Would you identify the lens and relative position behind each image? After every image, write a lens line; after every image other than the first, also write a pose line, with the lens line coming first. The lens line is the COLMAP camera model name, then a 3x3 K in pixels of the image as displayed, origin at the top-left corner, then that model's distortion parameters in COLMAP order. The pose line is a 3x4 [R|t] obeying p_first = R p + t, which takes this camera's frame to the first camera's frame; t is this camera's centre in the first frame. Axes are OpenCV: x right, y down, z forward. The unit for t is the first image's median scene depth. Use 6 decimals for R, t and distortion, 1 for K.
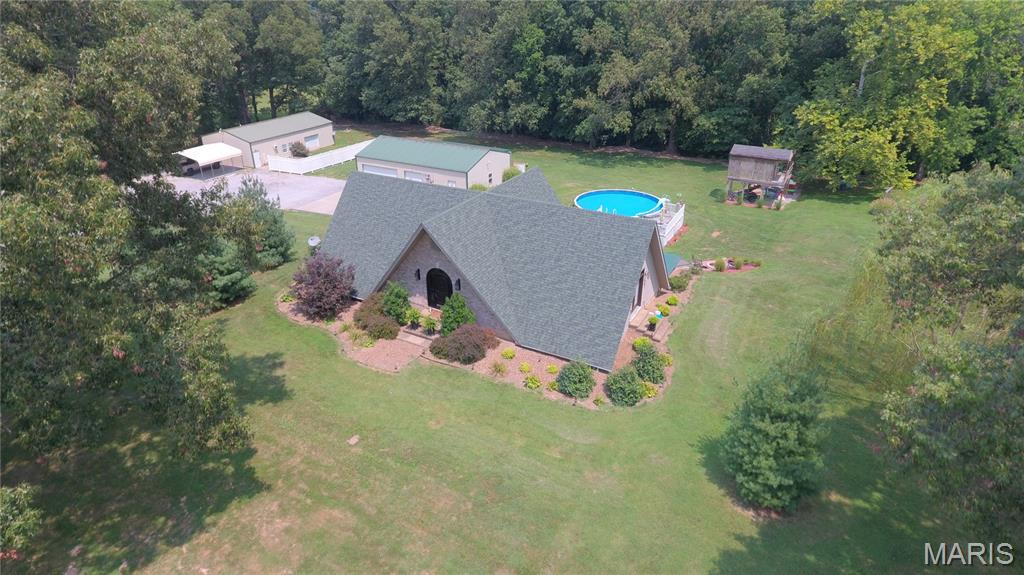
lens RADIAL K [[597.5, 0, 512.0], [0, 597.5, 287.5], [0, 0, 1]] dist [-0.004920, -0.001939]
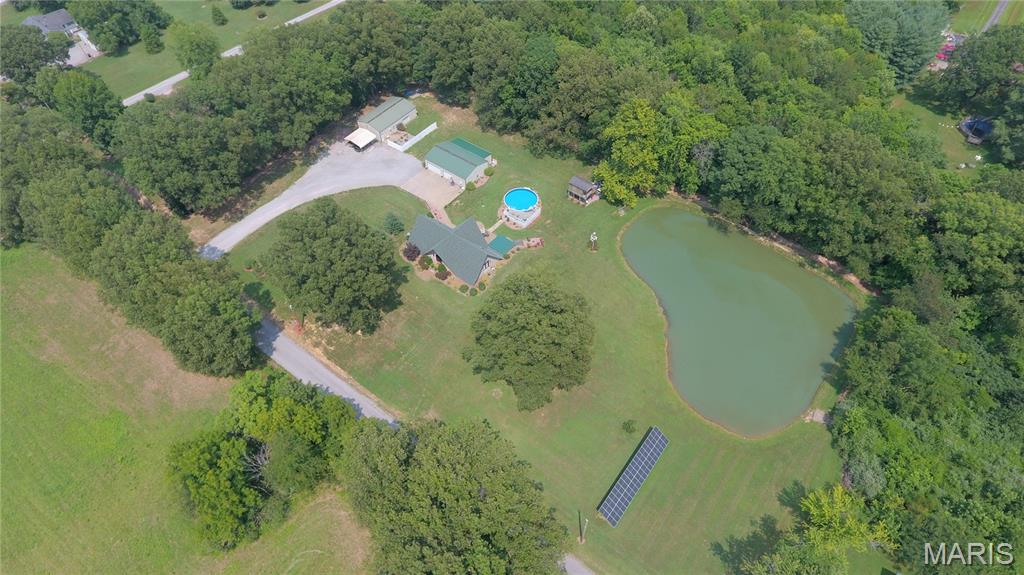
lens RADIAL K [[597.5, 0, 512.0], [0, 597.5, 287.5], [0, 0, 1]] dist [-0.004920, -0.001939]
pose [[0.985919, 0.123527, -0.112714, 0.824773], [-0.066837, 0.908949, 0.411515, -1.479919], [0.153284, -0.398187, 0.904407, -2.590282]]
